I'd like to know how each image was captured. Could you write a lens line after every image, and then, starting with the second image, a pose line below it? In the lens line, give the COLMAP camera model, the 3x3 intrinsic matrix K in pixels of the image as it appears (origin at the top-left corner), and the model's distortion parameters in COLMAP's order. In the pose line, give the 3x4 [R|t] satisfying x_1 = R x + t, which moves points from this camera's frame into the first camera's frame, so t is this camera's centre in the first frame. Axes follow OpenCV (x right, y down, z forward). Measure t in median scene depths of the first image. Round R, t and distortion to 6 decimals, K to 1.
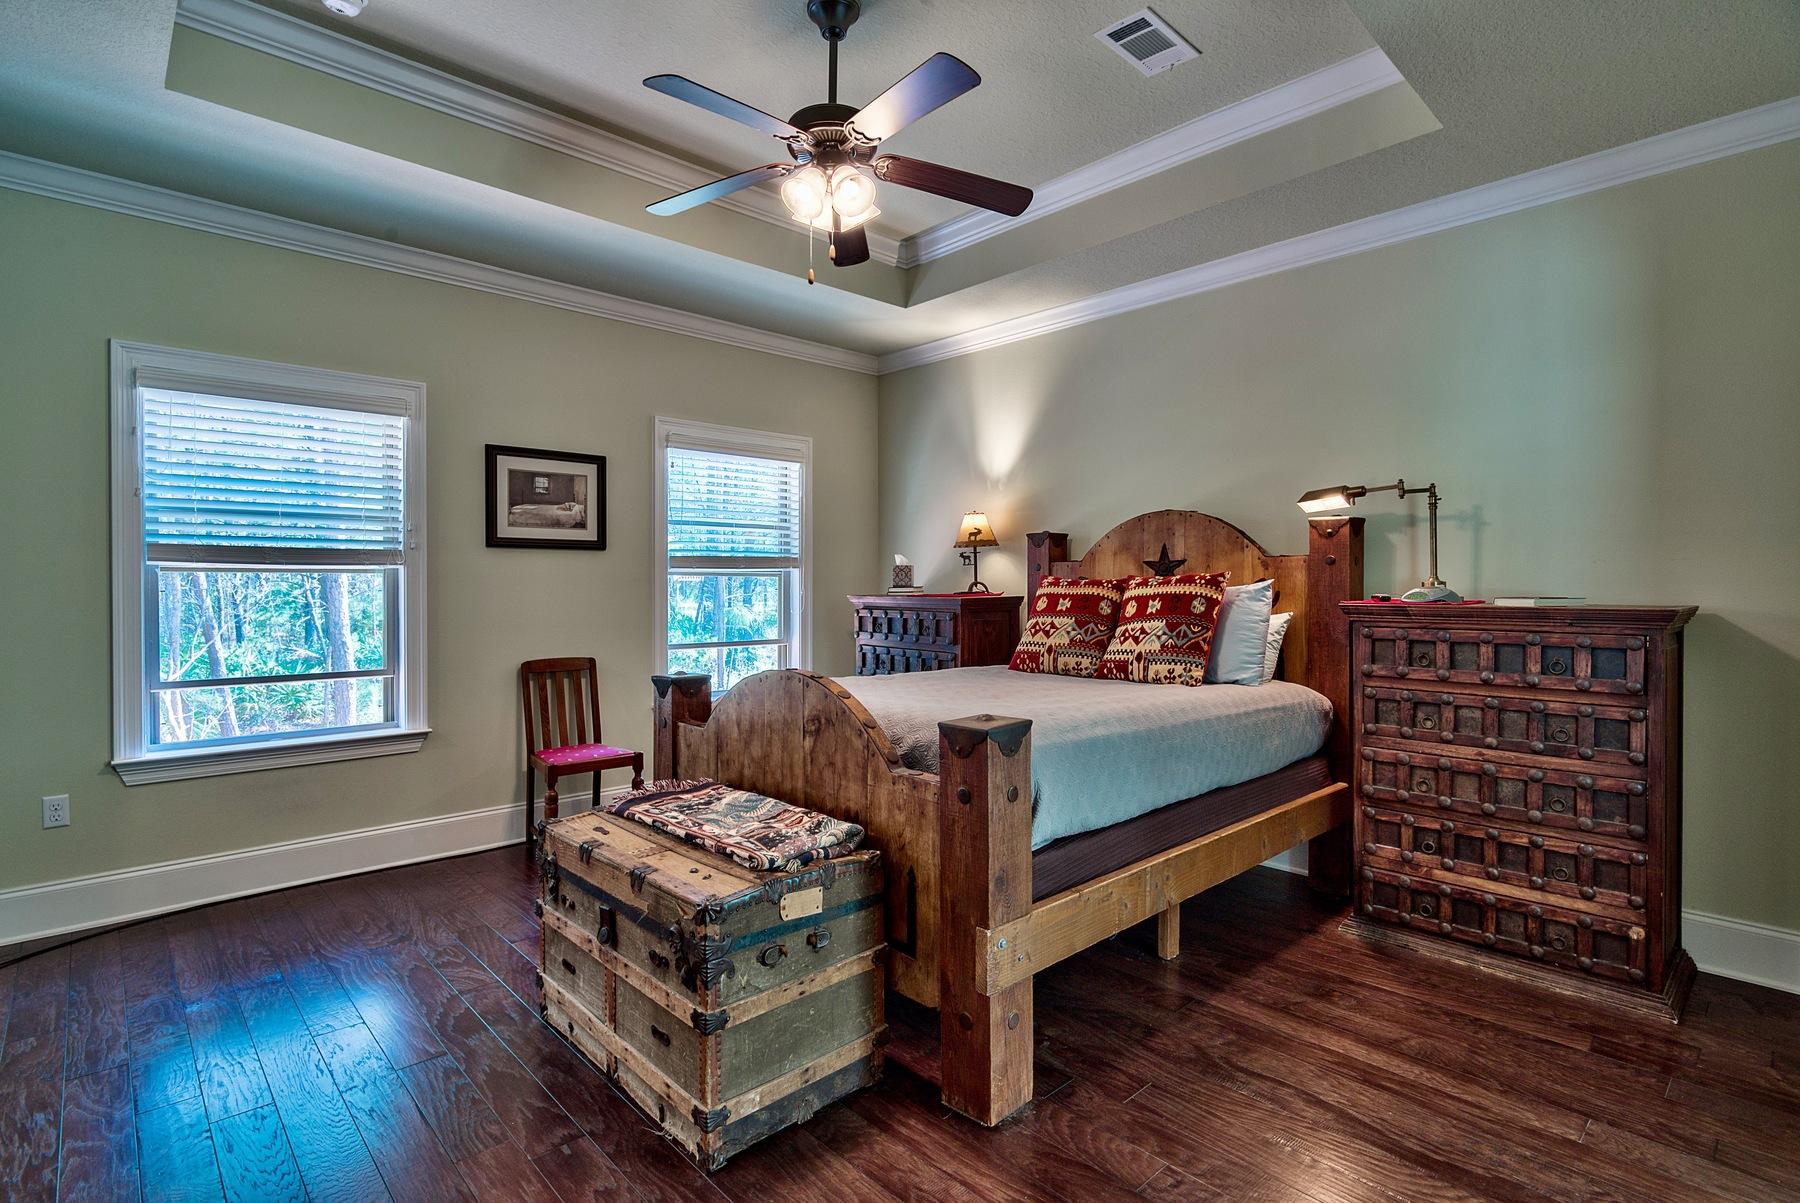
lens RADIAL K [[874.7, 0, 878.5], [0, 874.7, 602.6], [0, 0, 1]] dist [0.000627, -0.000106]
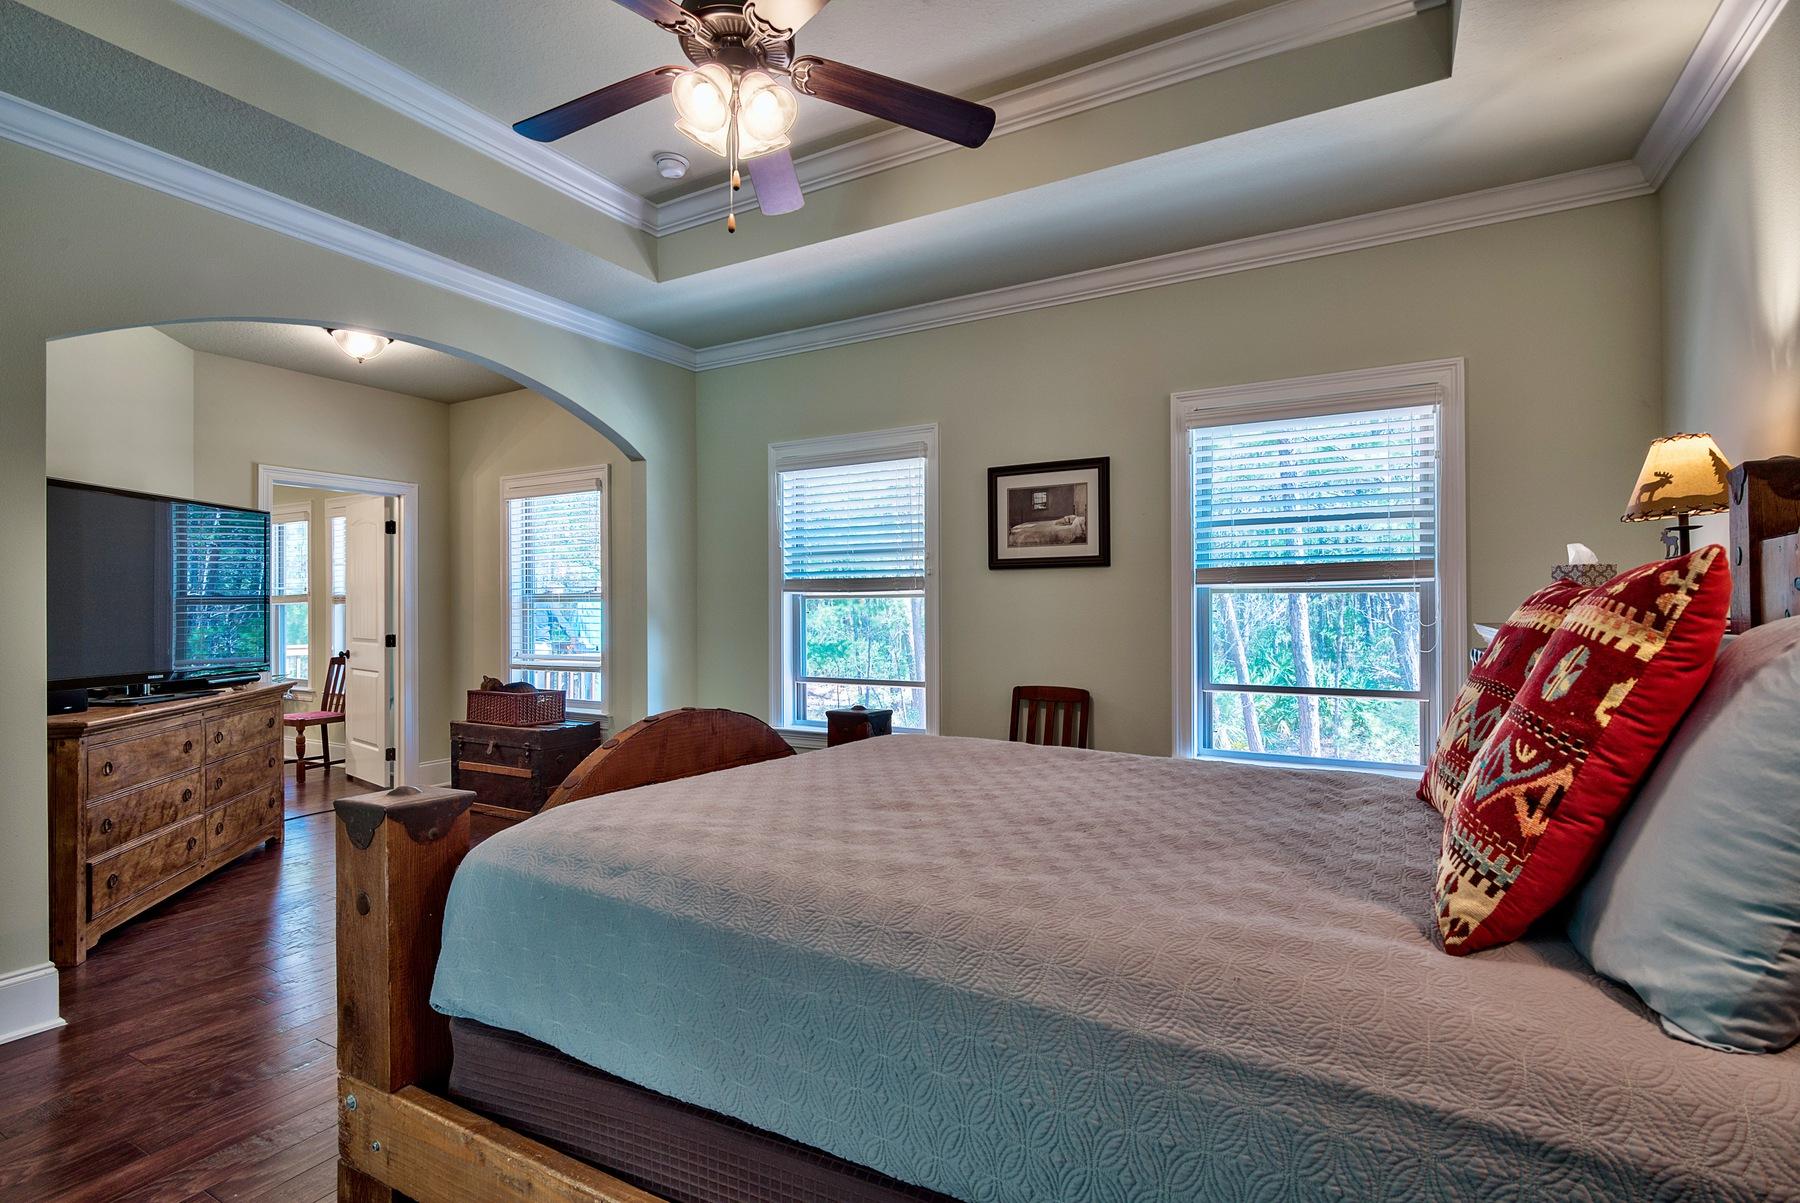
lens RADIAL K [[880.4, 0, 906.3], [0, 880.4, 605.3], [0, 0, 1]] dist [-0.000335, 0.000001]
pose [[0.307910, -0.002792, -0.951411, 0.471923], [-0.012085, 0.999904, -0.006846, -0.013488], [0.951339, 0.013606, 0.307847, 0.572814]]
